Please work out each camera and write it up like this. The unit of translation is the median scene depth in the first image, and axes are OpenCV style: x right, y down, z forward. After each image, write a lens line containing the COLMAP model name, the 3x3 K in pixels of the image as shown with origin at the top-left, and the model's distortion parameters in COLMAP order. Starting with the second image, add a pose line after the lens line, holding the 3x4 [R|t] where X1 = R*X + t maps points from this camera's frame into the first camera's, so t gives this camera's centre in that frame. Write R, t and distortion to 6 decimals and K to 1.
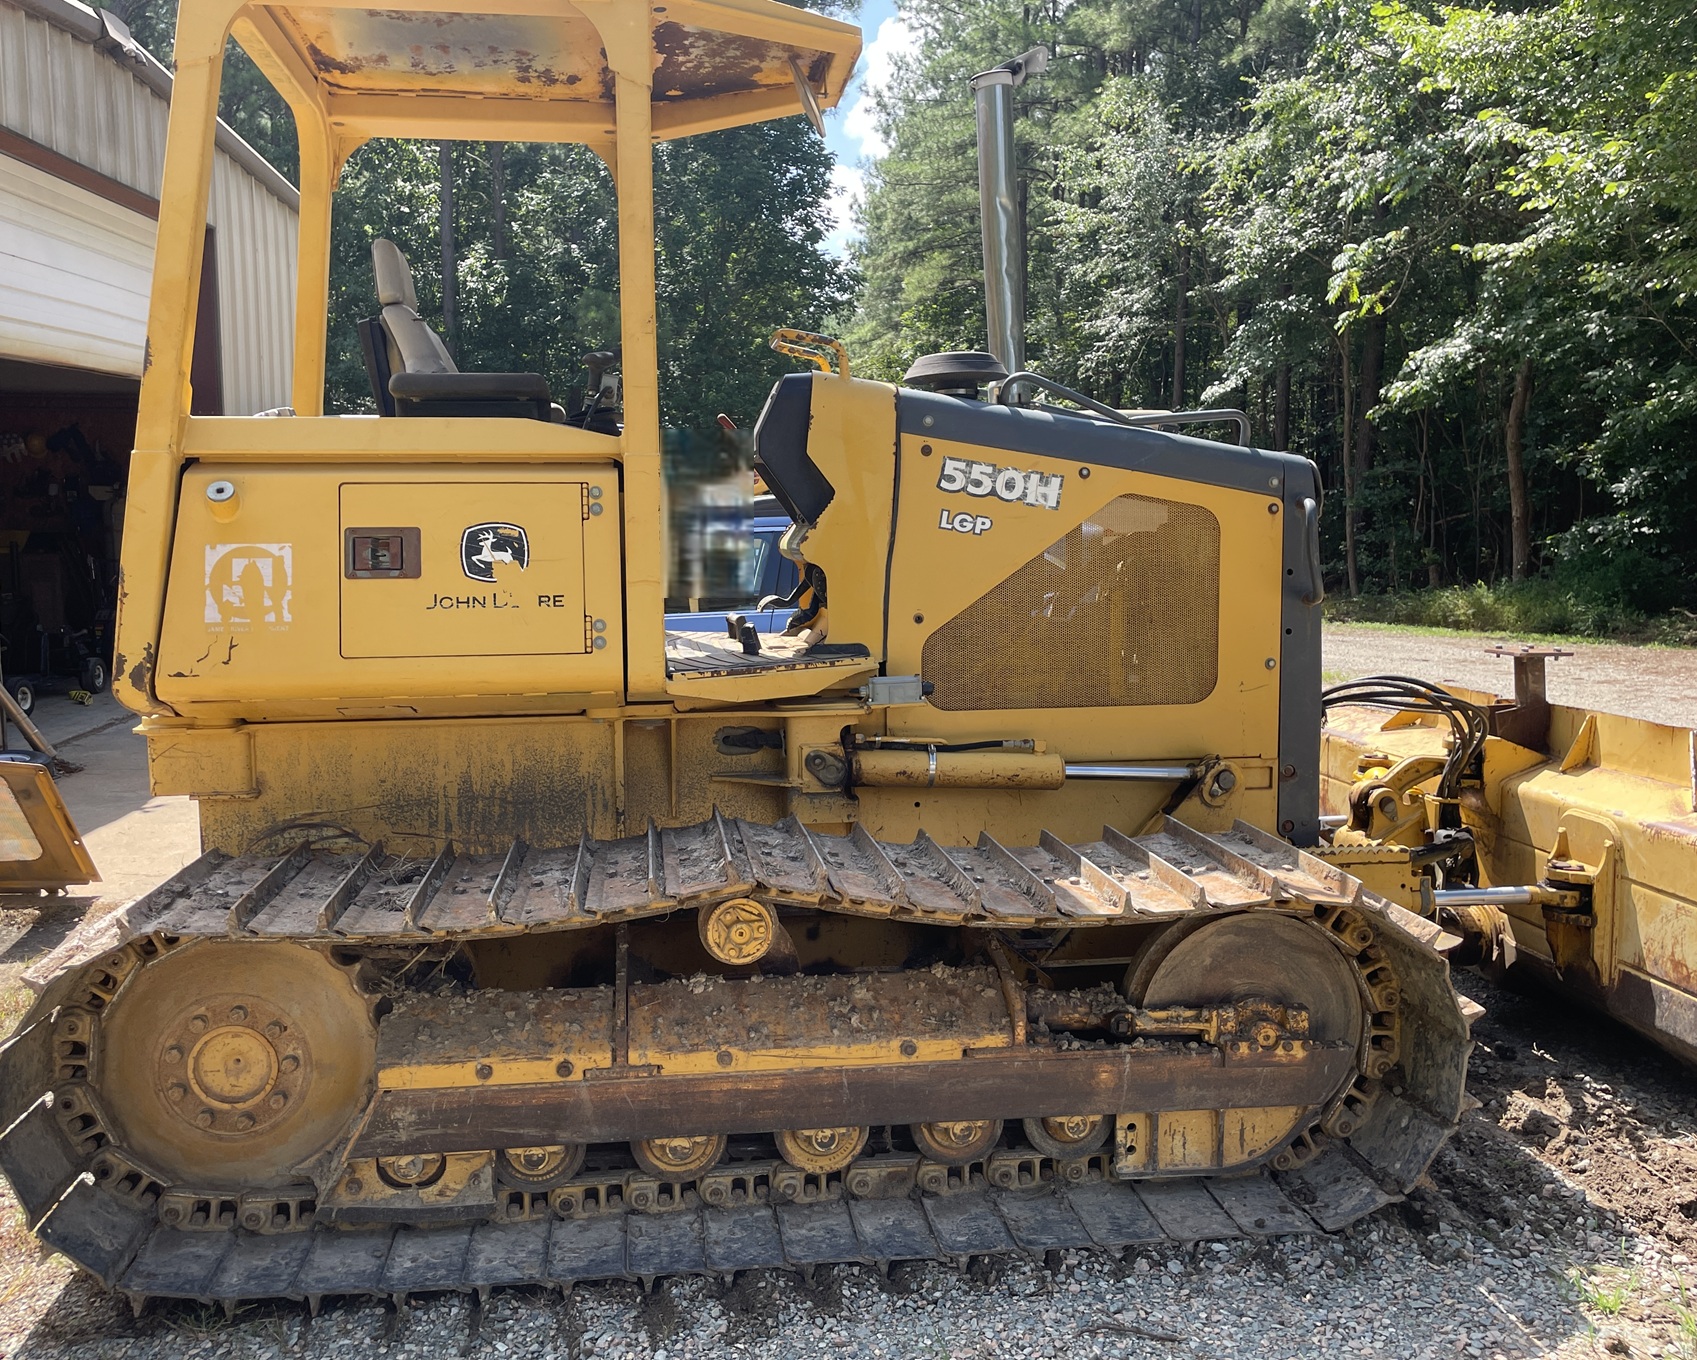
lens RADIAL K [[1418.2, 0, 800.3], [0, 1418.2, 681.0], [0, 0, 1]] dist [0.098508, -0.122093]
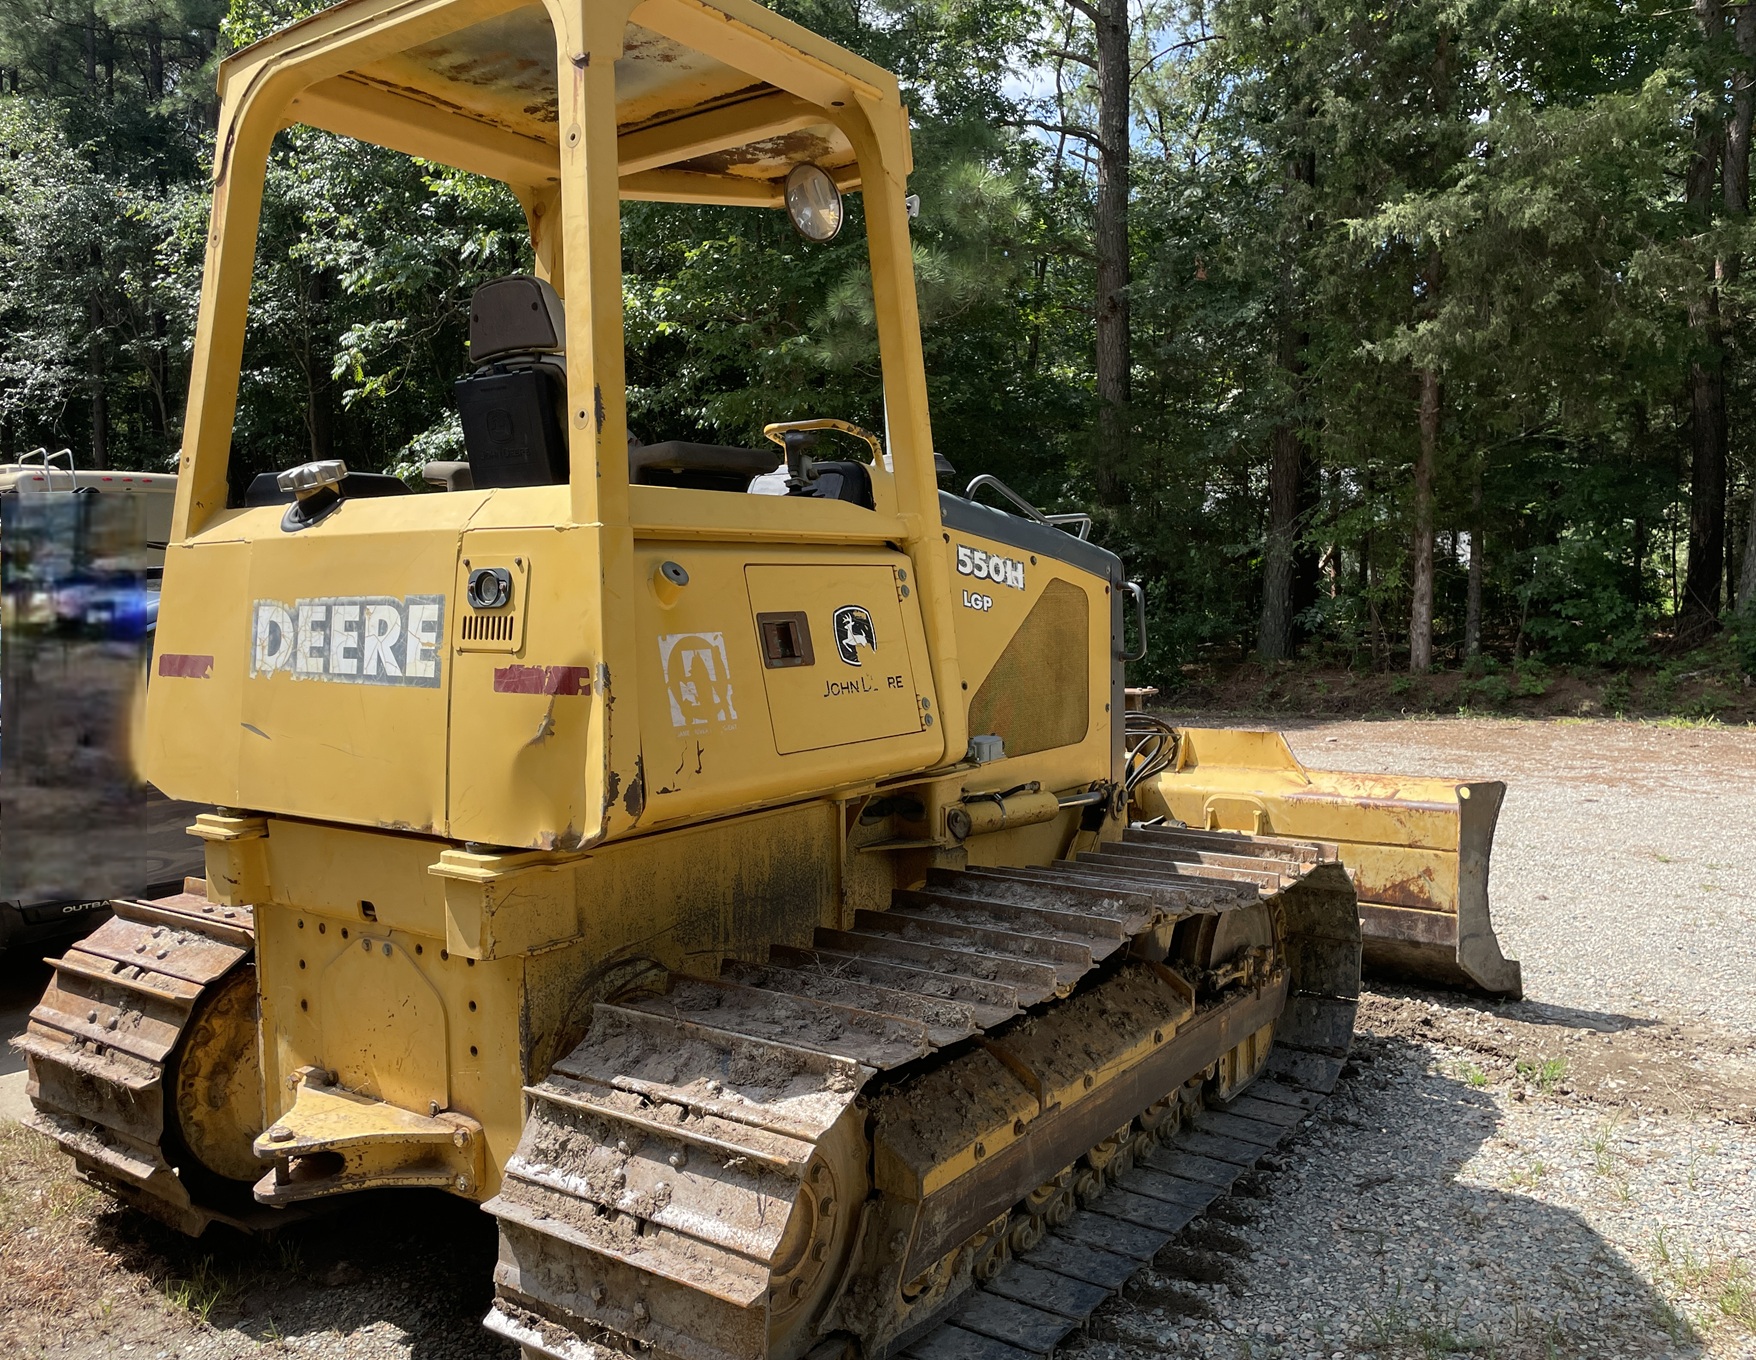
lens RADIAL K [[1408.8, 0, 874.0], [0, 1408.8, 709.6], [0, 0, 1]] dist [0.099074, -0.123669]
pose [[0.671891, -0.062613, 0.737999, -0.970330], [0.084586, 0.996388, 0.007527, -0.048298], [-0.735804, 0.057367, 0.674760, 0.358090]]
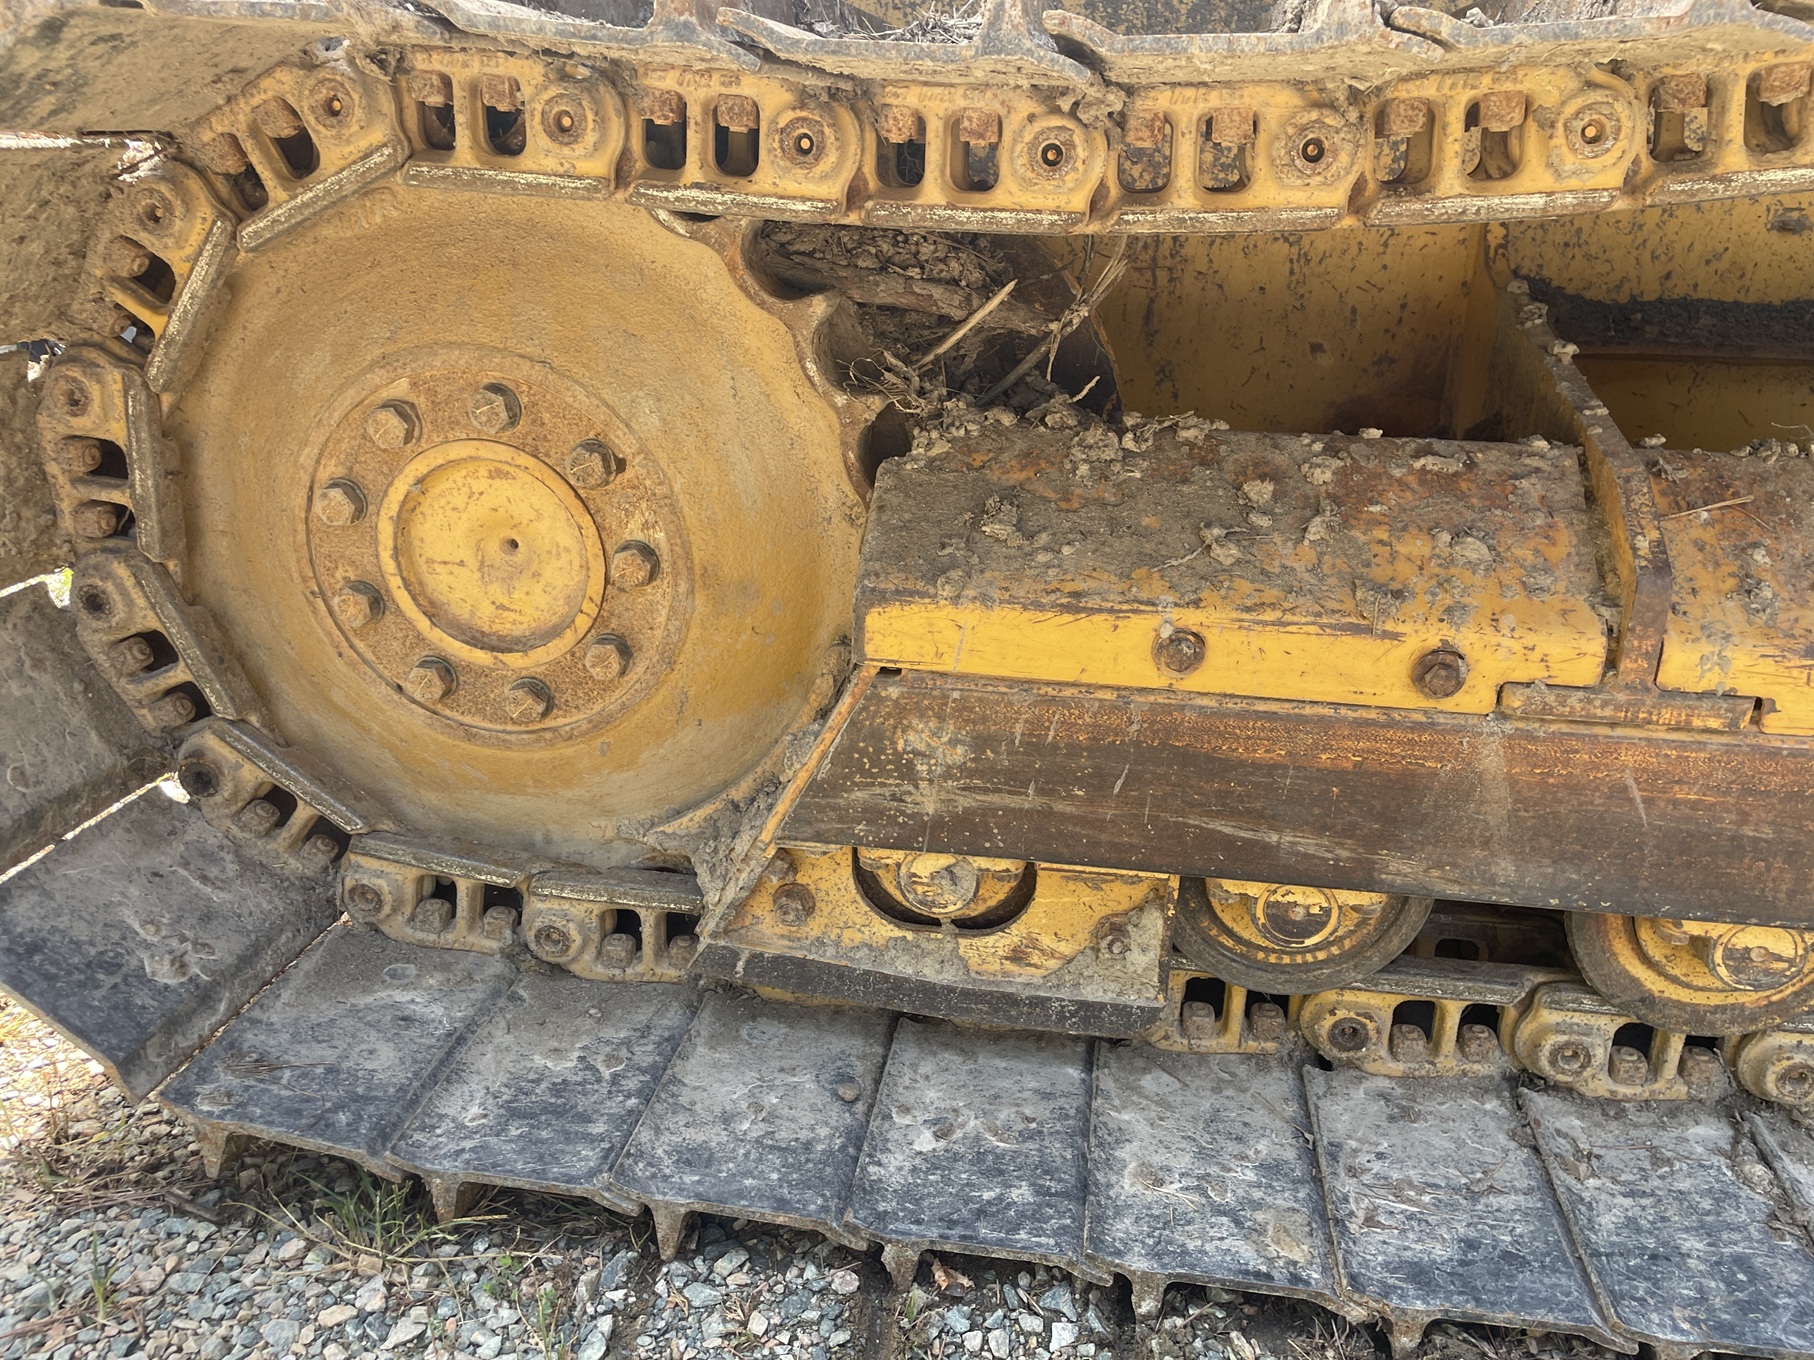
lens RADIAL K [[1363.5, 0, 931.5], [0, 1363.5, 686.0], [0, 0, 1]] dist [0.086257, -0.109063]
pose [[0.967452, 0.118185, -0.223763, -0.201975], [-0.056873, 0.963167, 0.262822, 0.200543], [0.246582, -0.241541, 0.938539, 0.687931]]
